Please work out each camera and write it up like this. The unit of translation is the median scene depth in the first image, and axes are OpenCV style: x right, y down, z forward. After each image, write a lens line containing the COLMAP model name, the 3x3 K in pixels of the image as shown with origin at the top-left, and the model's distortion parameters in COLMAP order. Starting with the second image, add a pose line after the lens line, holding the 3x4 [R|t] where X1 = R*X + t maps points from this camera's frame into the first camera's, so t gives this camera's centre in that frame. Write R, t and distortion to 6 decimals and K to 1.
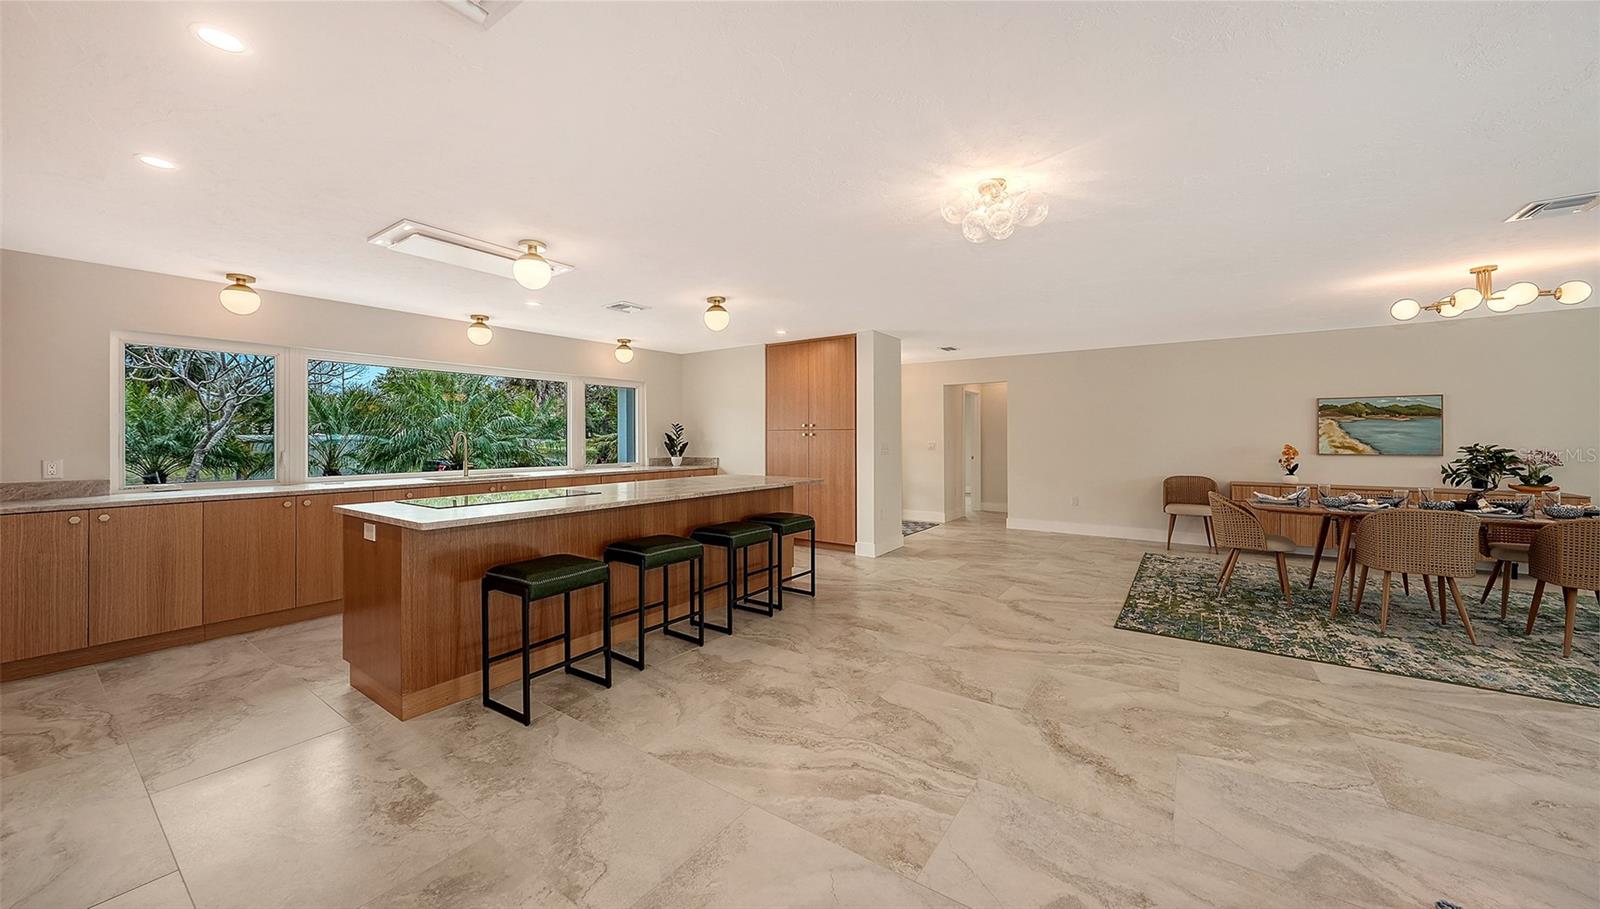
lens RADIAL K [[557.9, 0, 797.1], [0, 557.9, 440.2], [0, 0, 1]] dist [-0.002978, 0.000213]
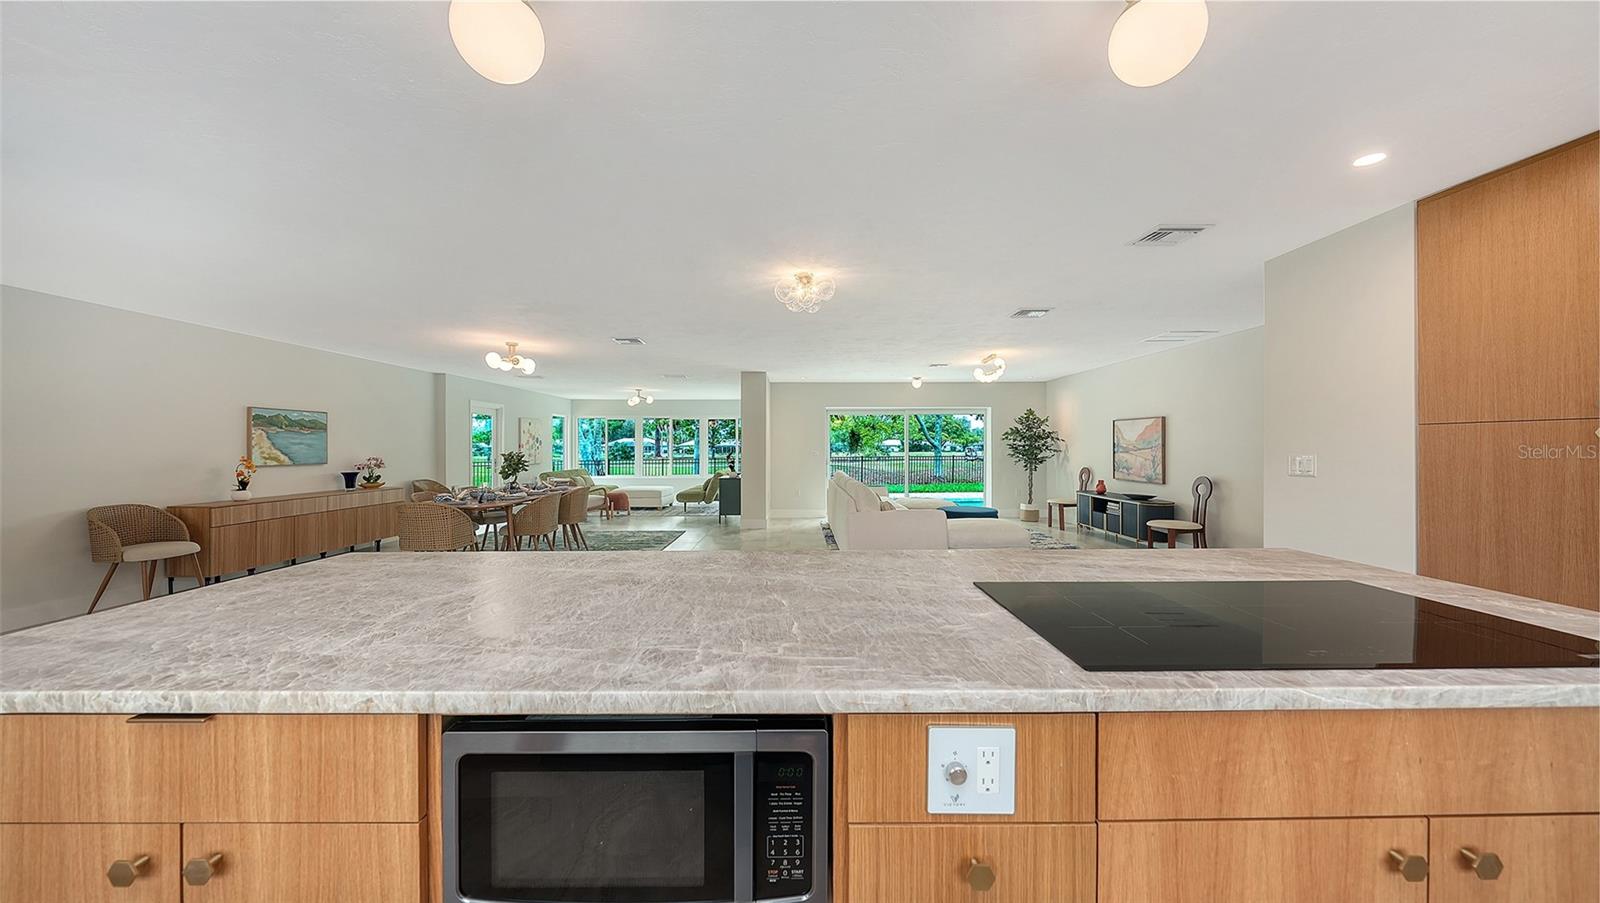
lens RADIAL K [[557.9, 0, 799.3], [0, 557.9, 440.1], [0, 0, 1]] dist [-0.002978, 0.000213]
pose [[-0.583926, 0.013204, 0.811700, -0.390337], [0.006039, 0.999911, -0.011921, -0.002376], [-0.811785, -0.002059, -0.583953, 0.873184]]
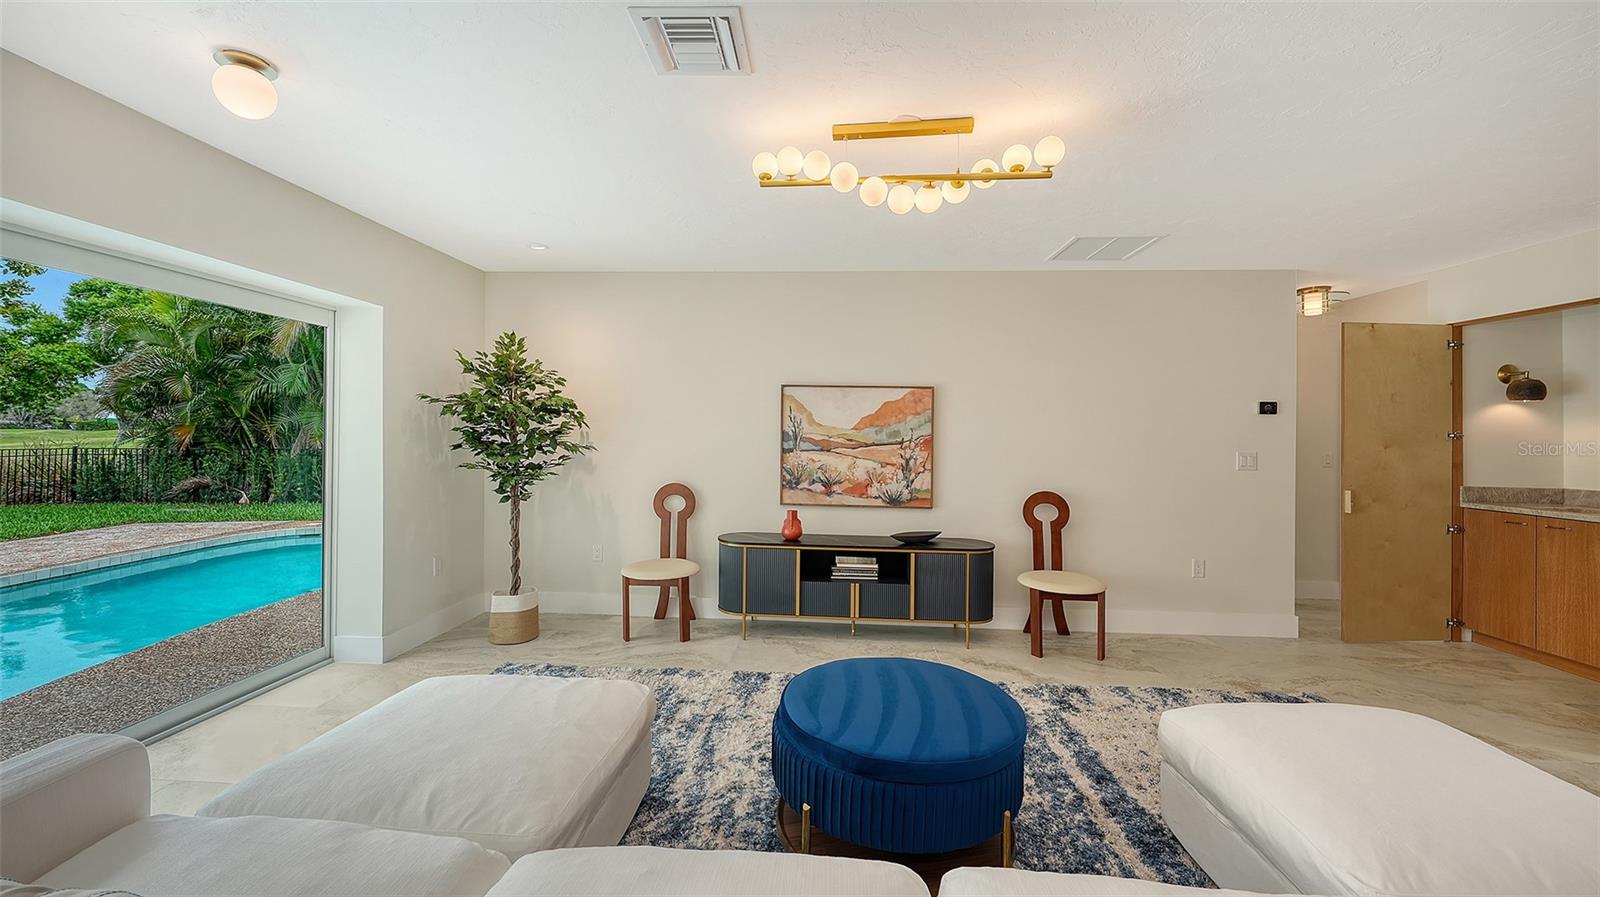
lens RADIAL K [[593.3, 0, 777.8], [0, 593.3, 437.1], [0, 0, 1]] dist [-0.002157, -0.001253]
pose [[-0.852820, -0.007129, -0.522156, 0.708214], [-0.011393, 0.999923, 0.004956, -0.003742], [0.522080, 0.010175, -0.852836, 0.012452]]
